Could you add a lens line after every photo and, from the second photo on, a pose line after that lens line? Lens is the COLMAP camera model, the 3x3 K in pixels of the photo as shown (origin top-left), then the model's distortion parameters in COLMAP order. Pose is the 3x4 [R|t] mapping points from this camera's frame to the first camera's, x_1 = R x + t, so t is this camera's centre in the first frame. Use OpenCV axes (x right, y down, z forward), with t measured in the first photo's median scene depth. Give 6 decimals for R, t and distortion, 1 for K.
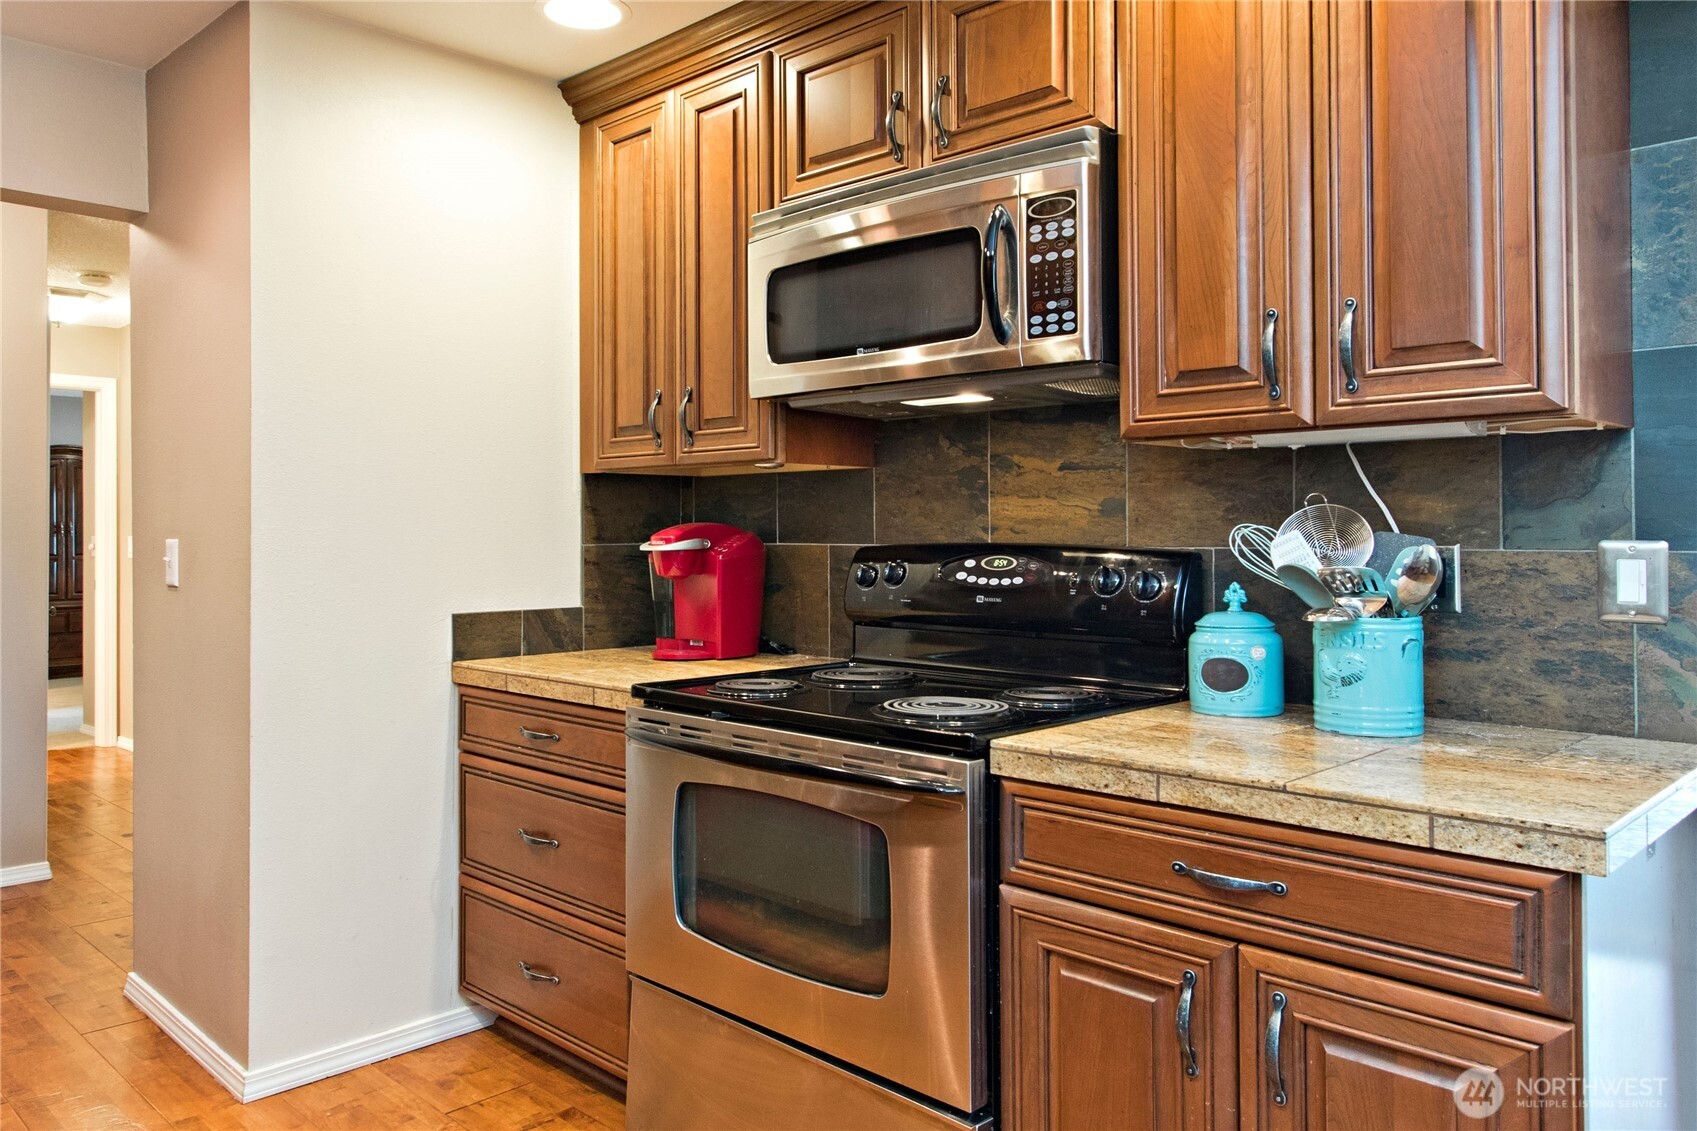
lens RADIAL K [[1117.5, 0, 843.7], [0, 1117.5, 528.2], [0, 0, 1]] dist [0.013354, -0.002204]
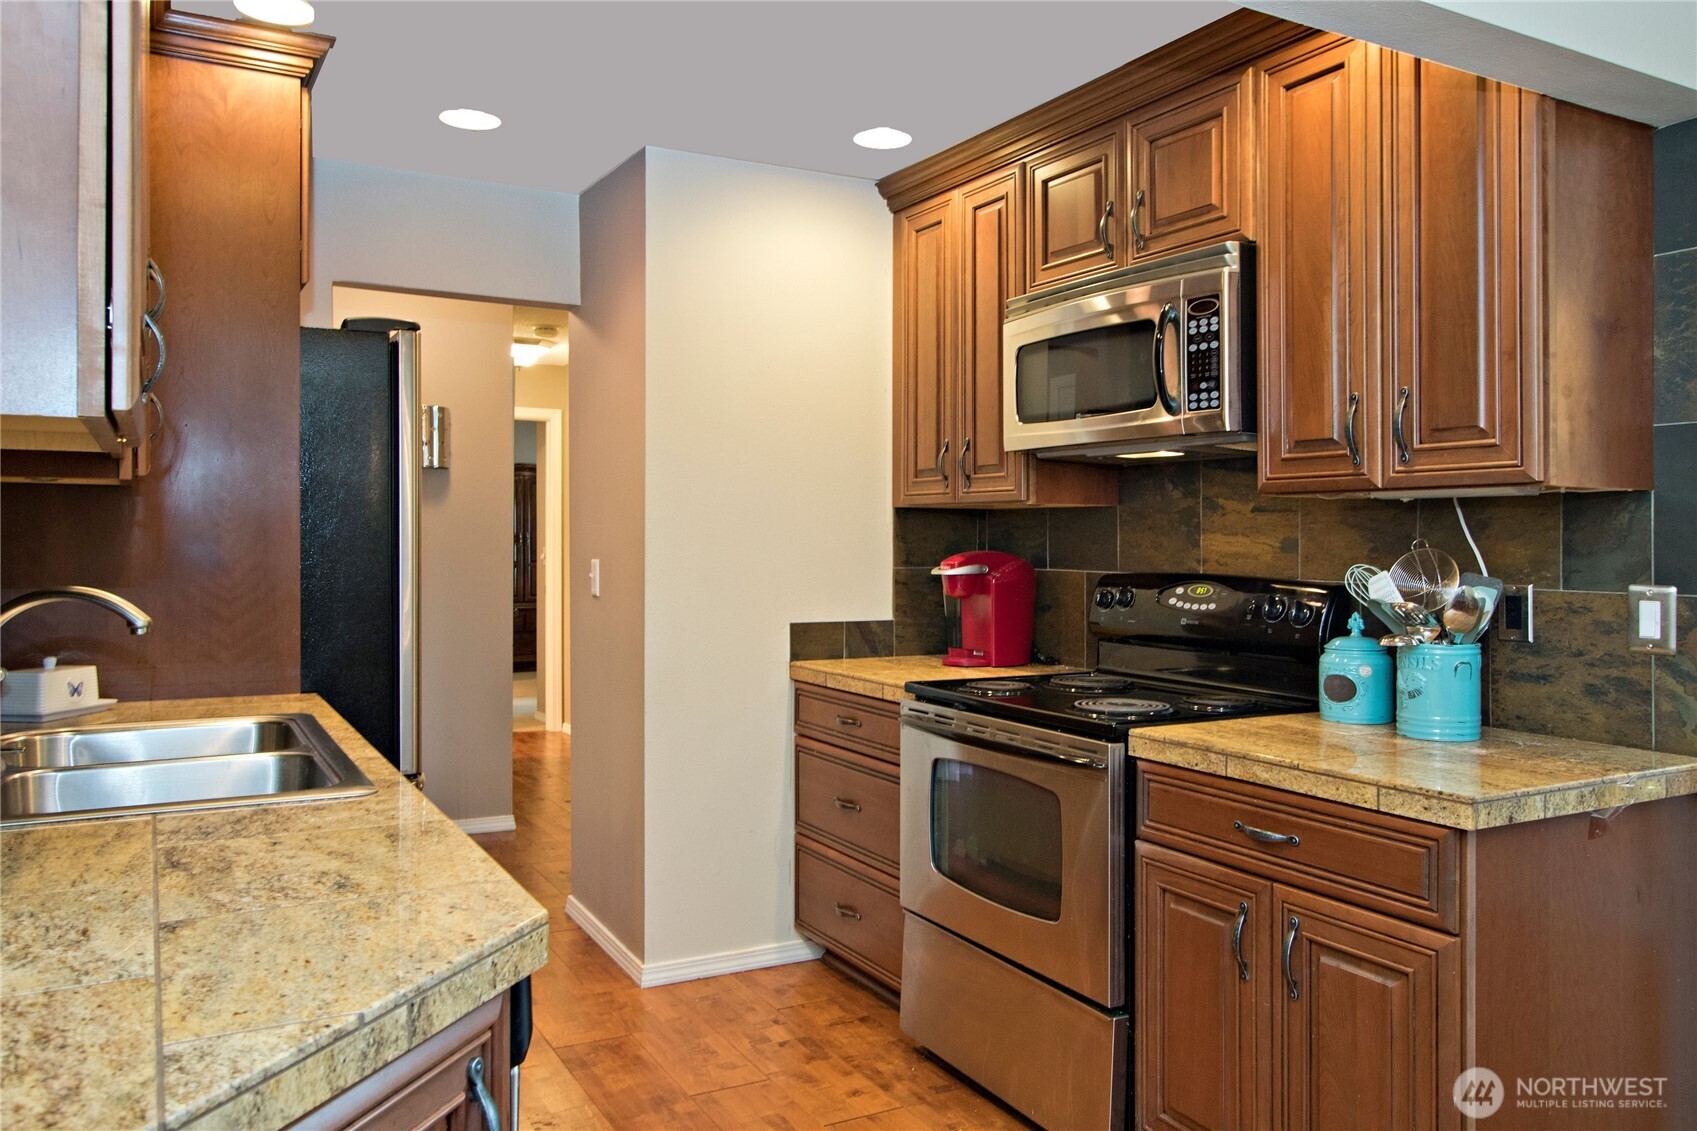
lens RADIAL K [[1246.2, 0, 855.4], [0, 1246.2, 536.9], [0, 0, 1]] dist [-0.002537, 0.001211]
pose [[0.941292, 0.001516, -0.337589, 0.278290], [-0.000657, 0.999996, 0.002658, -0.033775], [0.337592, -0.002280, 0.941290, -0.414457]]
